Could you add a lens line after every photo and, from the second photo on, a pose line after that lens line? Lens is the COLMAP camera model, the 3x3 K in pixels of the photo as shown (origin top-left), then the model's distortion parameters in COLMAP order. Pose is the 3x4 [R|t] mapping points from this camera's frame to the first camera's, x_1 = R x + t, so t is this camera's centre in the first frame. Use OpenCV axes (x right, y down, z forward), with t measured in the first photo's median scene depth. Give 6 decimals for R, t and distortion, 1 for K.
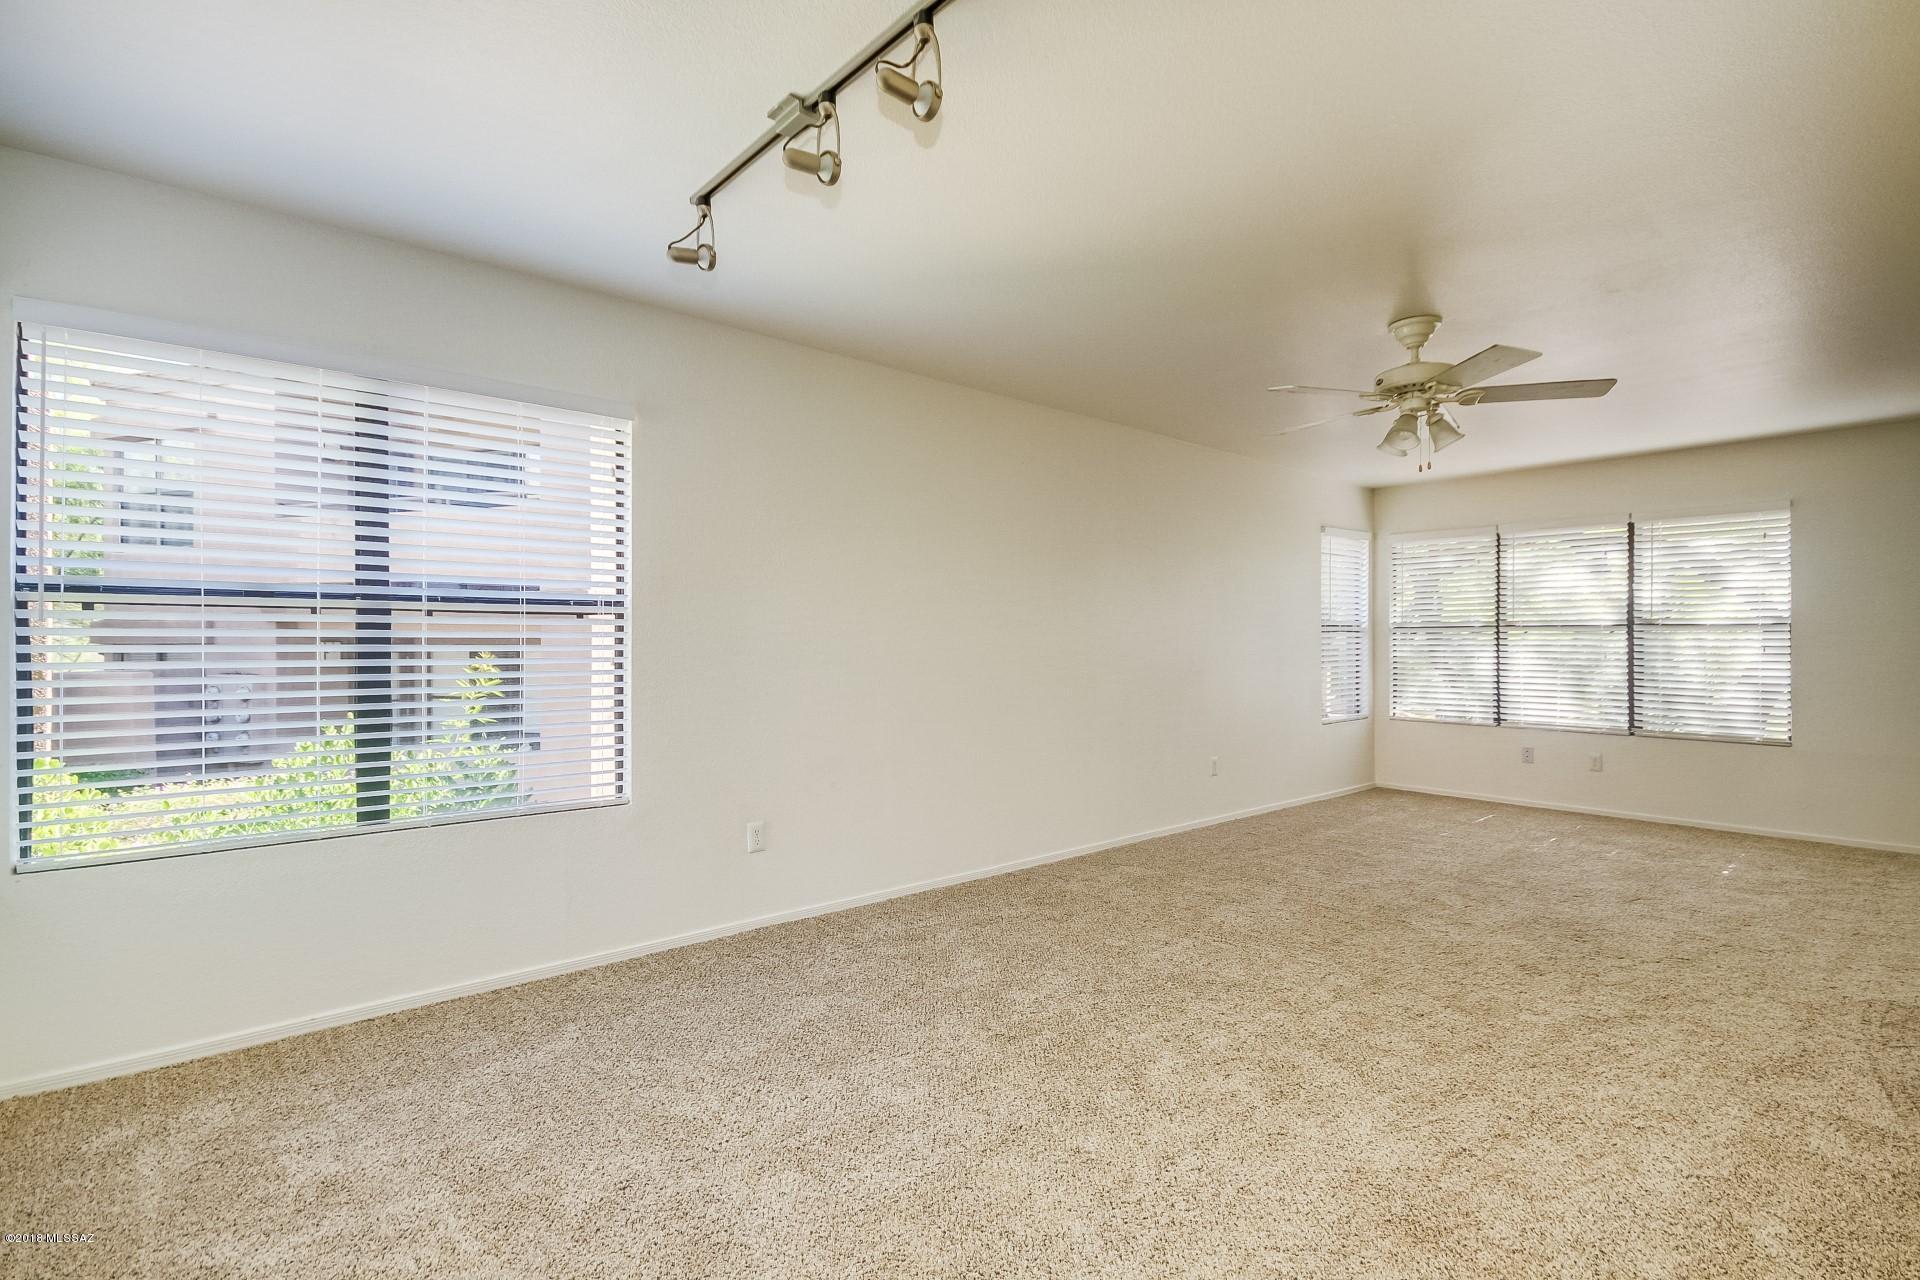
lens RADIAL K [[938.4, 0, 986.0], [0, 938.4, 633.2], [0, 0, 1]] dist [0.017062, 0.000162]
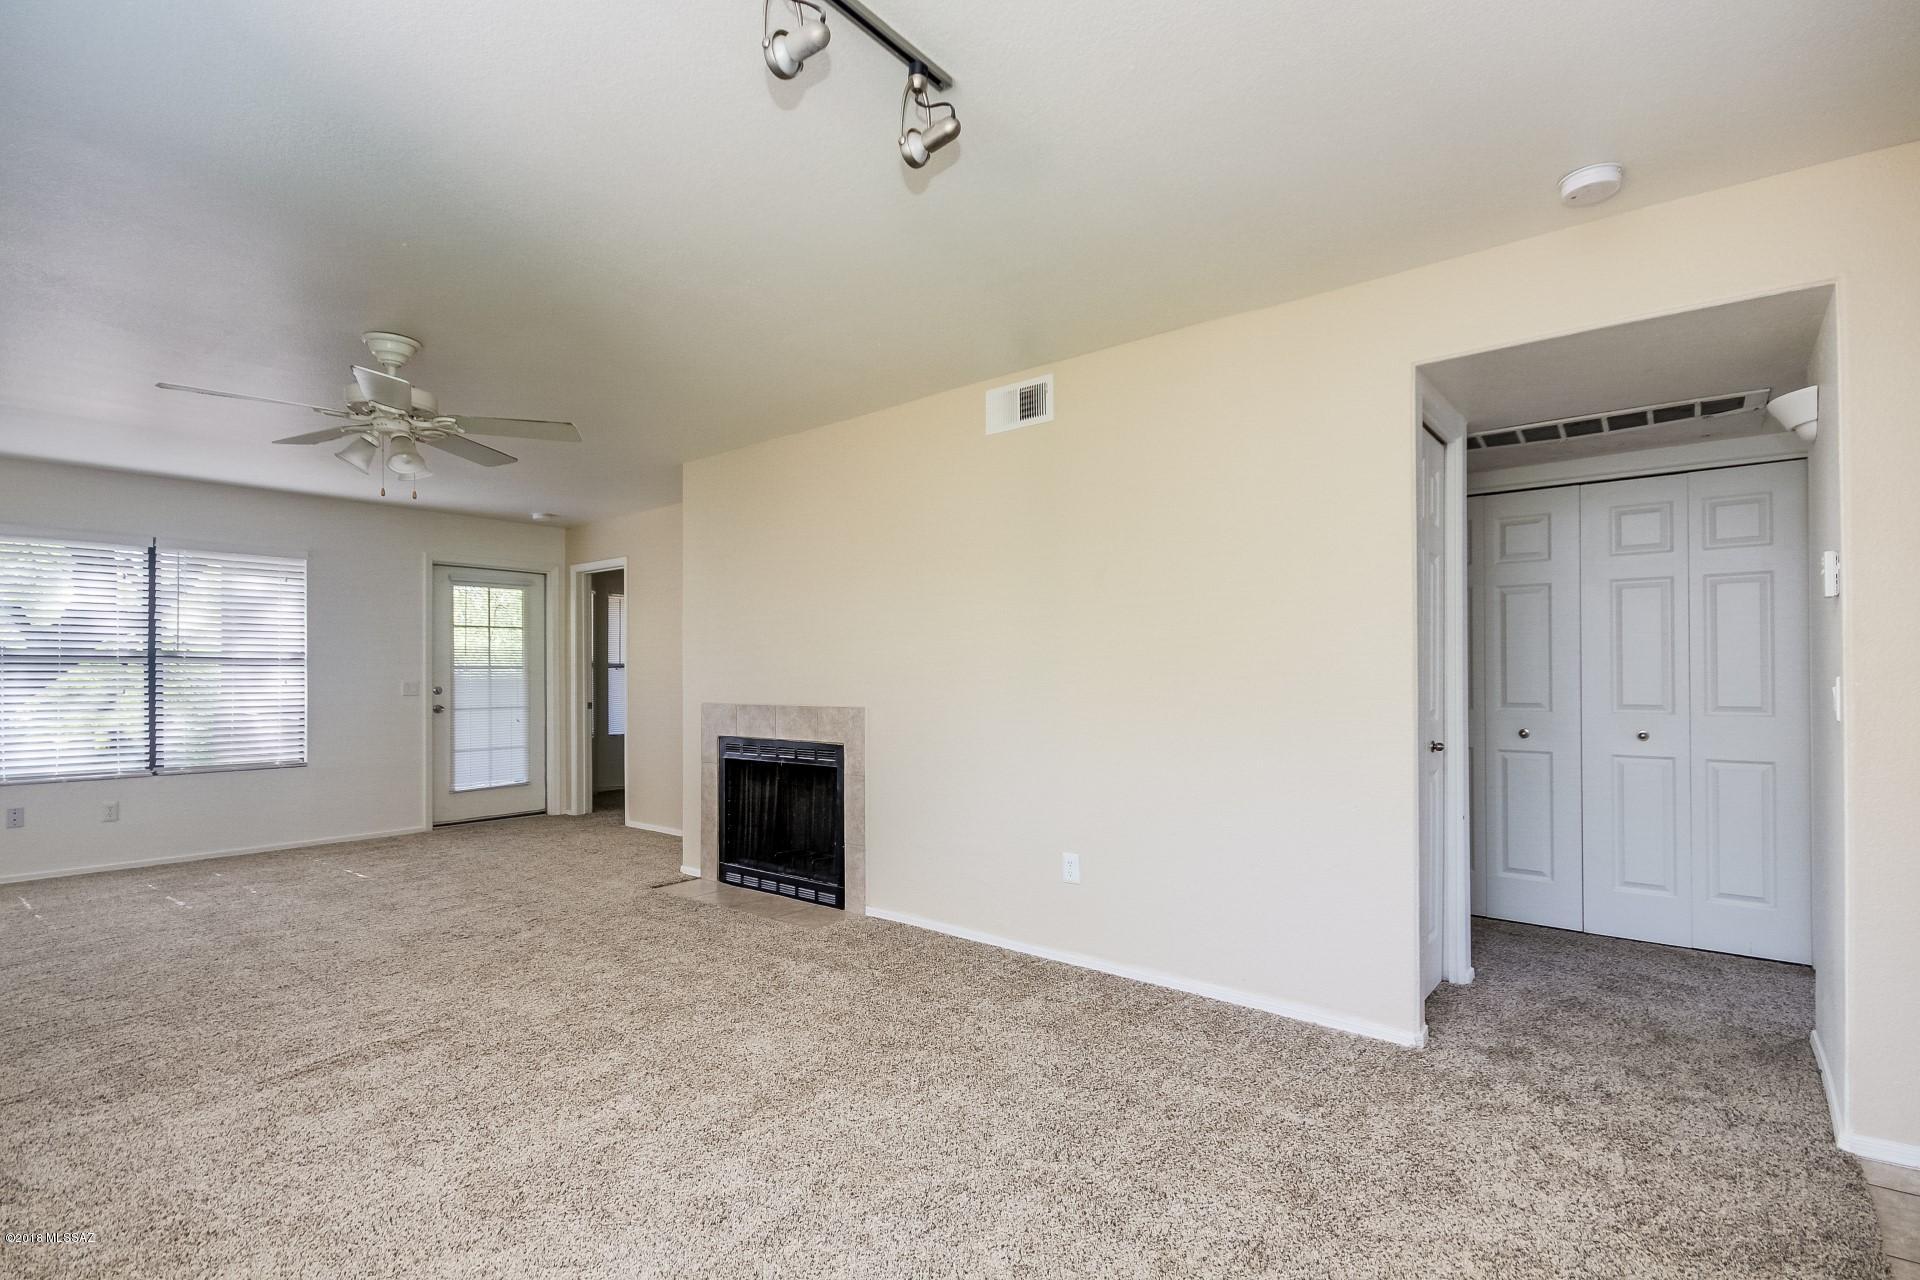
lens RADIAL K [[907.8, 0, 964.8], [0, 907.8, 667.1], [0, 0, 1]] dist [0.011522, -0.000193]
pose [[-0.129400, 0.003824, 0.991585, -0.334808], [-0.004432, 0.999980, -0.004434, 0.001615], [-0.991583, -0.004969, -0.129381, 0.341582]]
